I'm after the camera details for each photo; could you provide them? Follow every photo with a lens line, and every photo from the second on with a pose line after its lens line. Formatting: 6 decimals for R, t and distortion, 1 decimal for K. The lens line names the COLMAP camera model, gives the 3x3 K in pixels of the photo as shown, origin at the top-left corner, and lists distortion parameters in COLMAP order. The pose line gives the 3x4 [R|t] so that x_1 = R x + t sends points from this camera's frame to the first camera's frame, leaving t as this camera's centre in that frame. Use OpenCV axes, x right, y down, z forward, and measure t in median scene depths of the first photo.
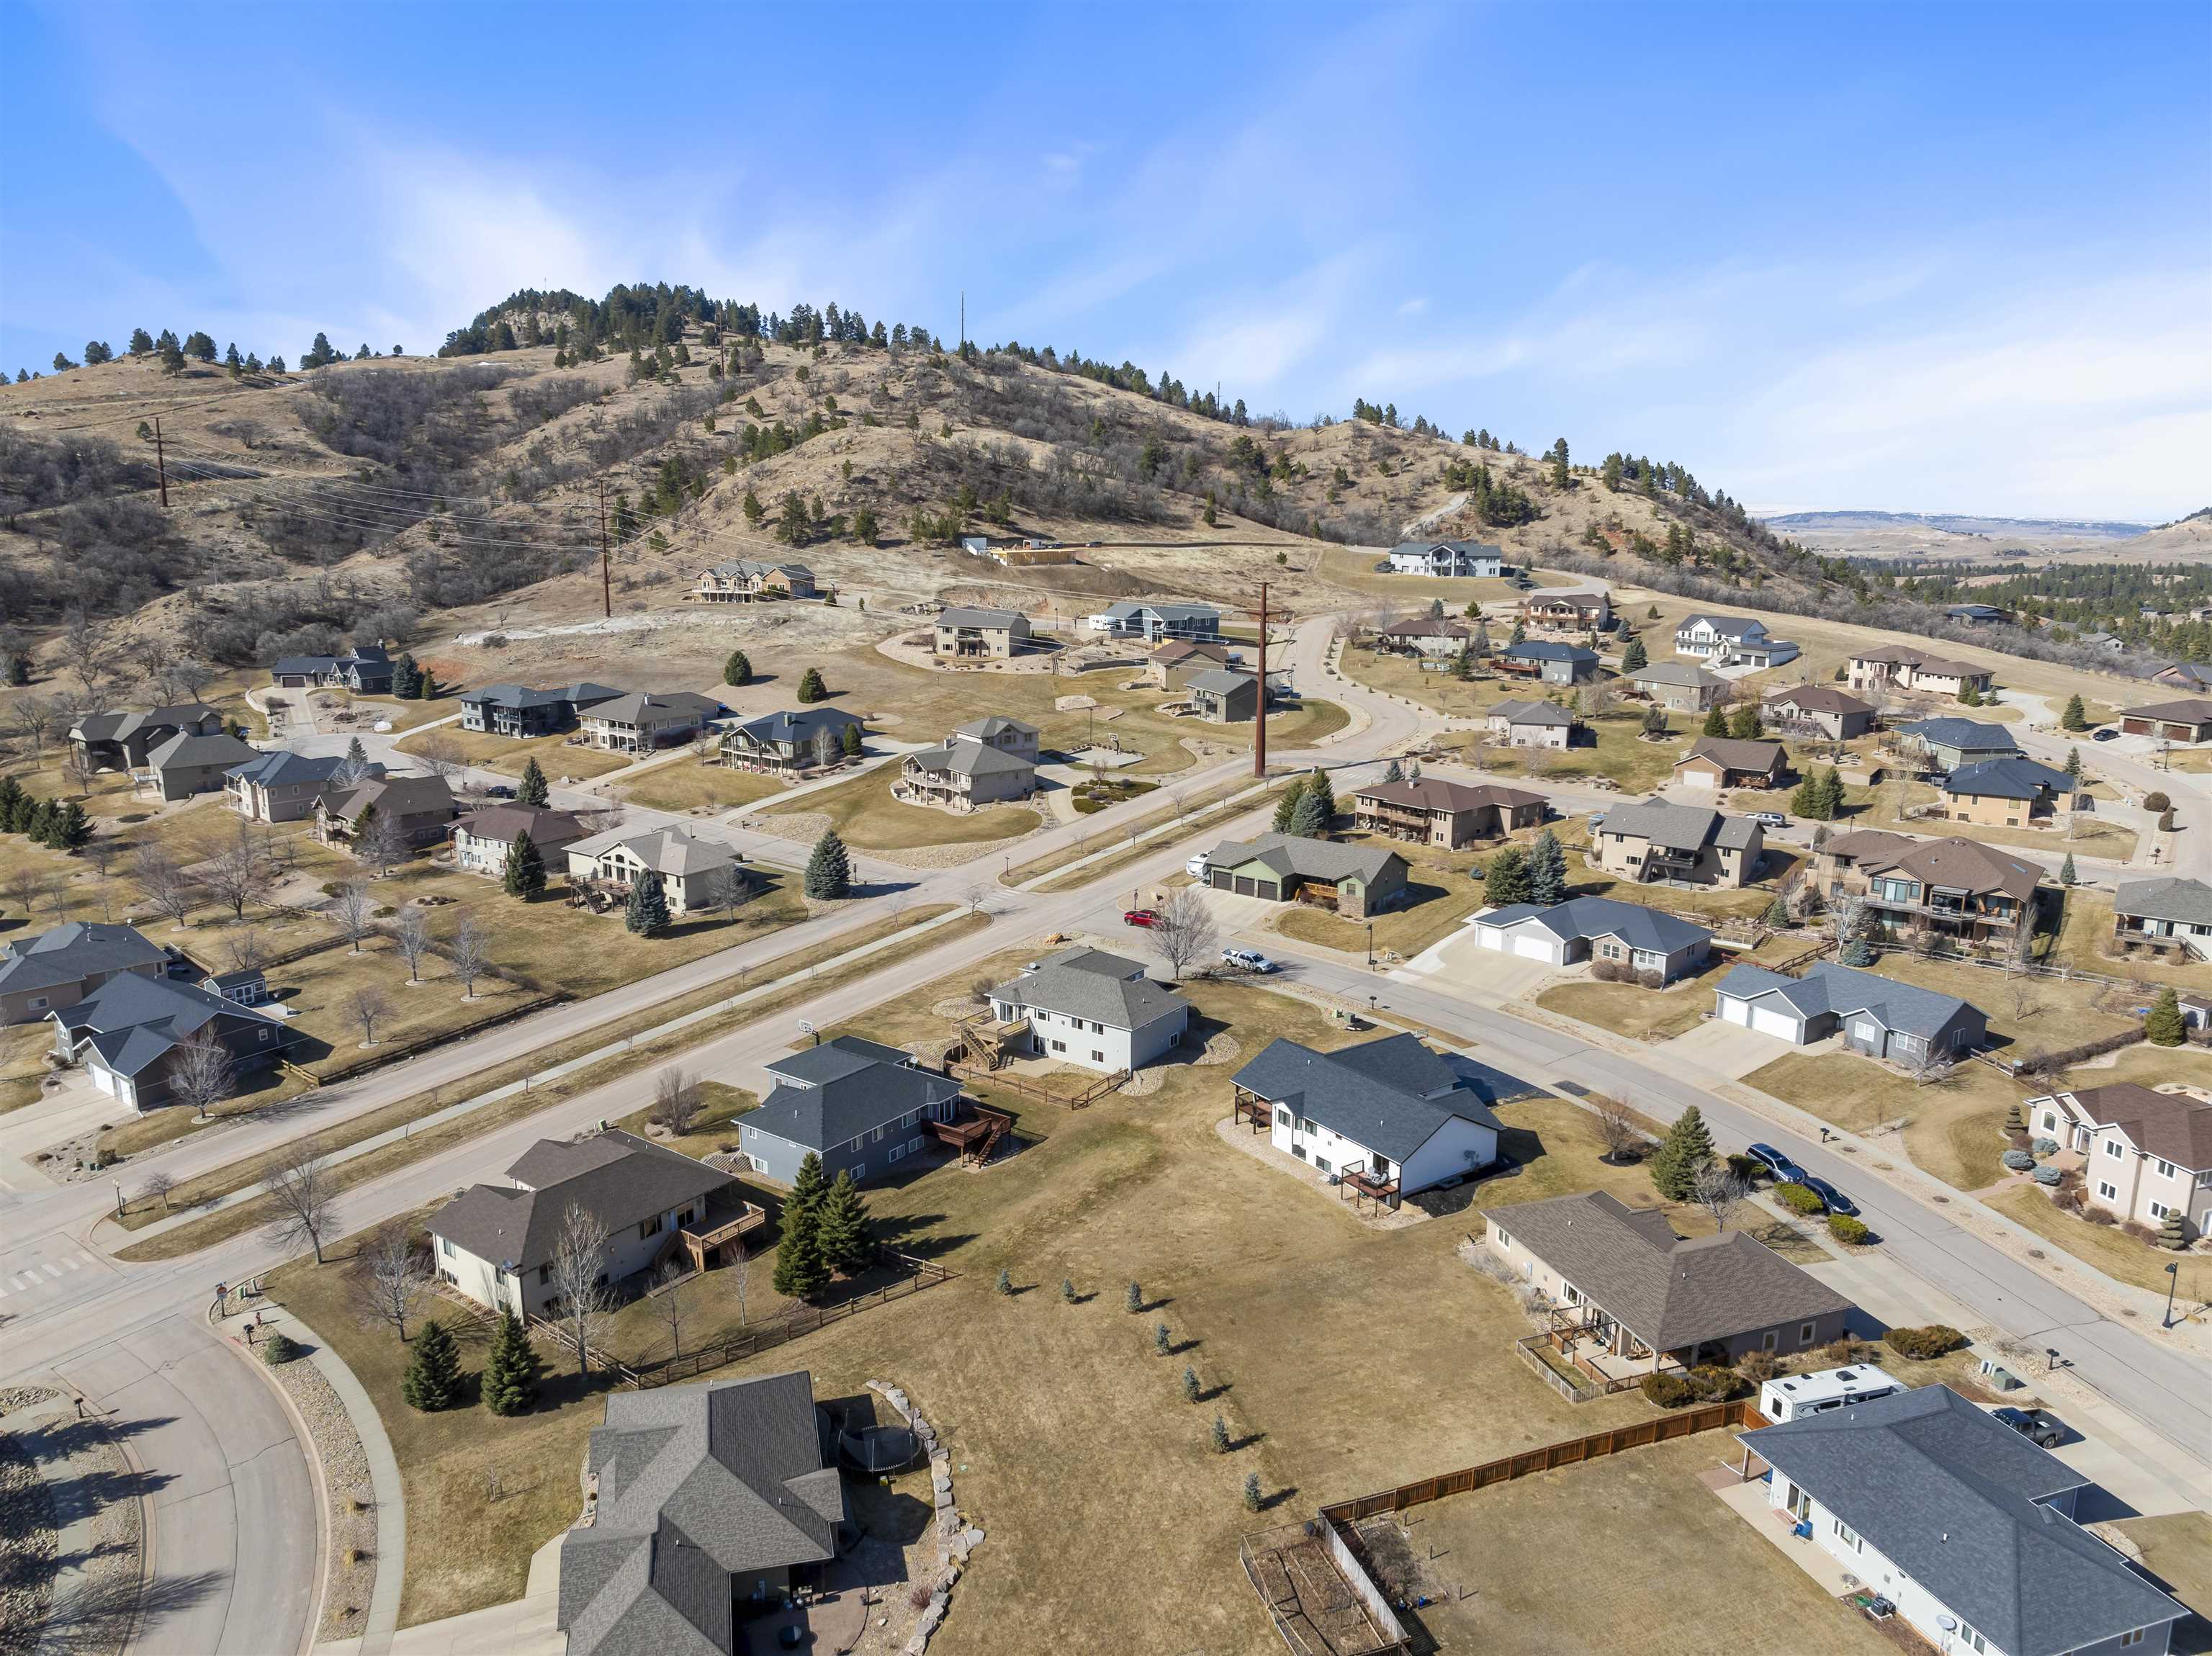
lens RADIAL K [[1519.3, 0, 1106.0], [0, 1519.3, 828.0], [0, 0, 1]] dist [-0.030359, 0.002083]
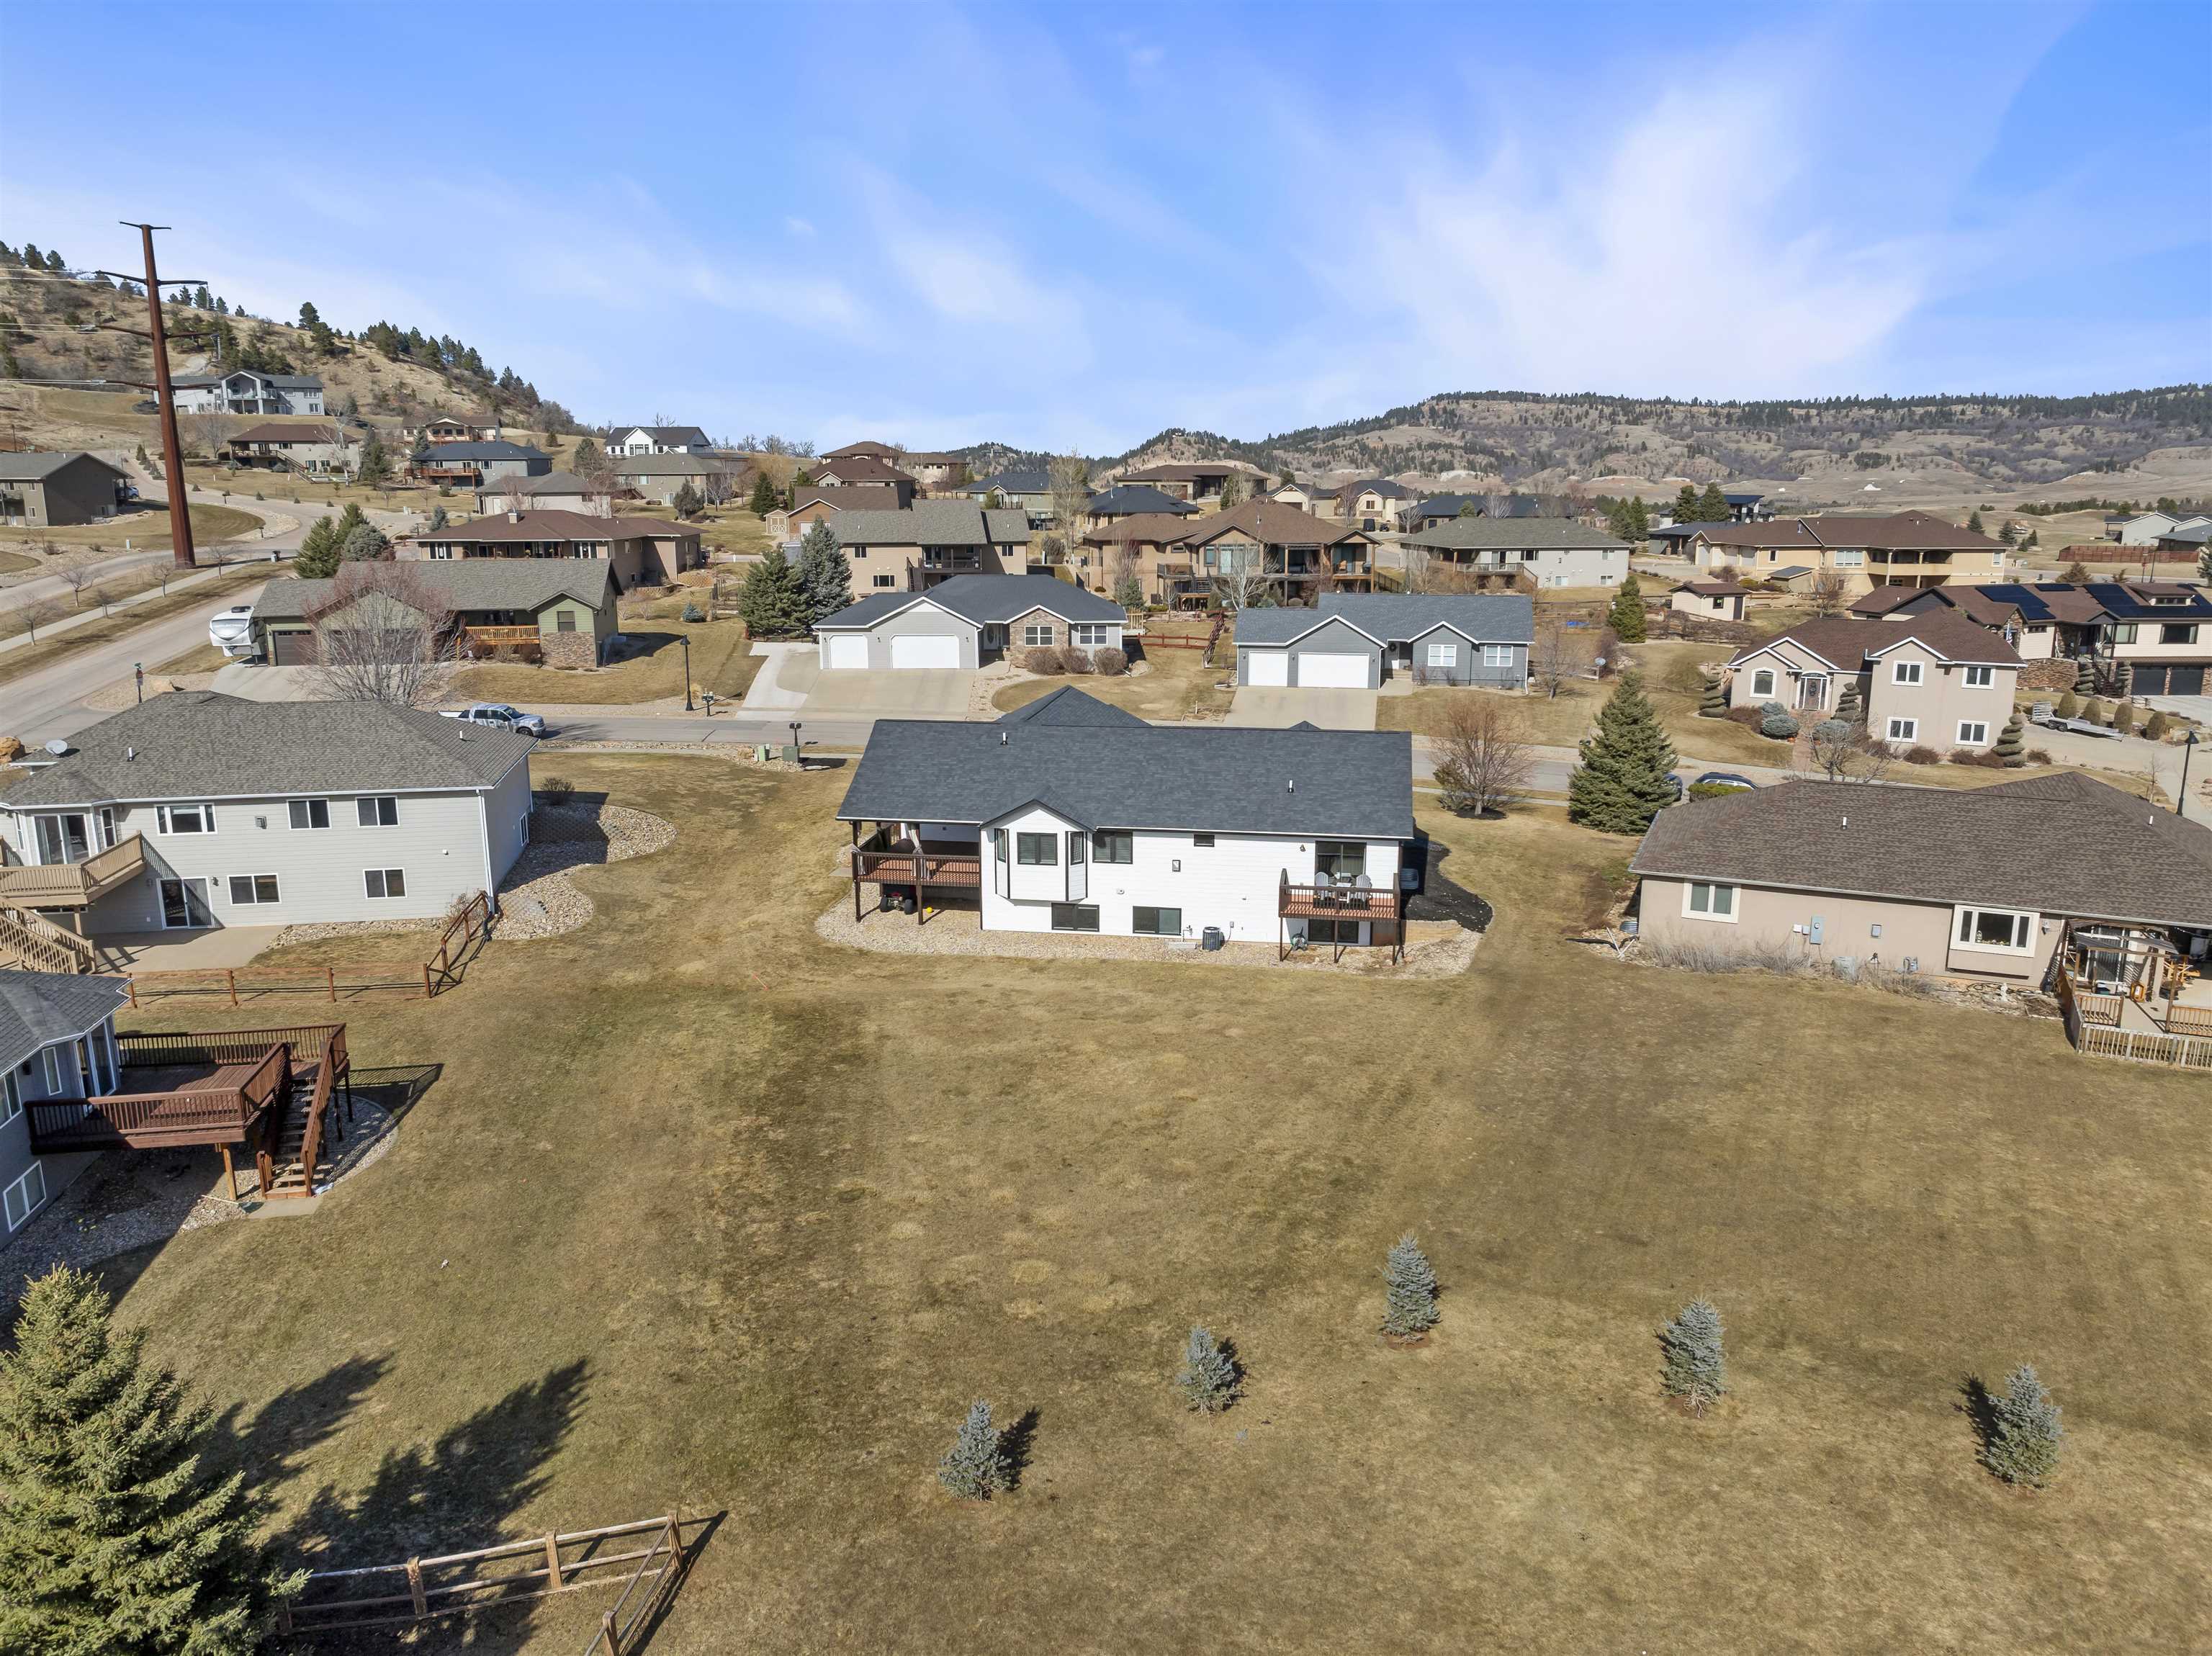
lens RADIAL K [[1539.7, 0, 1106.0], [0, 1539.7, 828.0], [0, 0, 1]] dist [-0.059285, 0.030708]
pose [[0.685357, -0.160612, 0.710274, -0.120133], [0.151537, 0.985477, 0.076622, 0.103454], [-0.712265, 0.055120, 0.699743, 0.454043]]
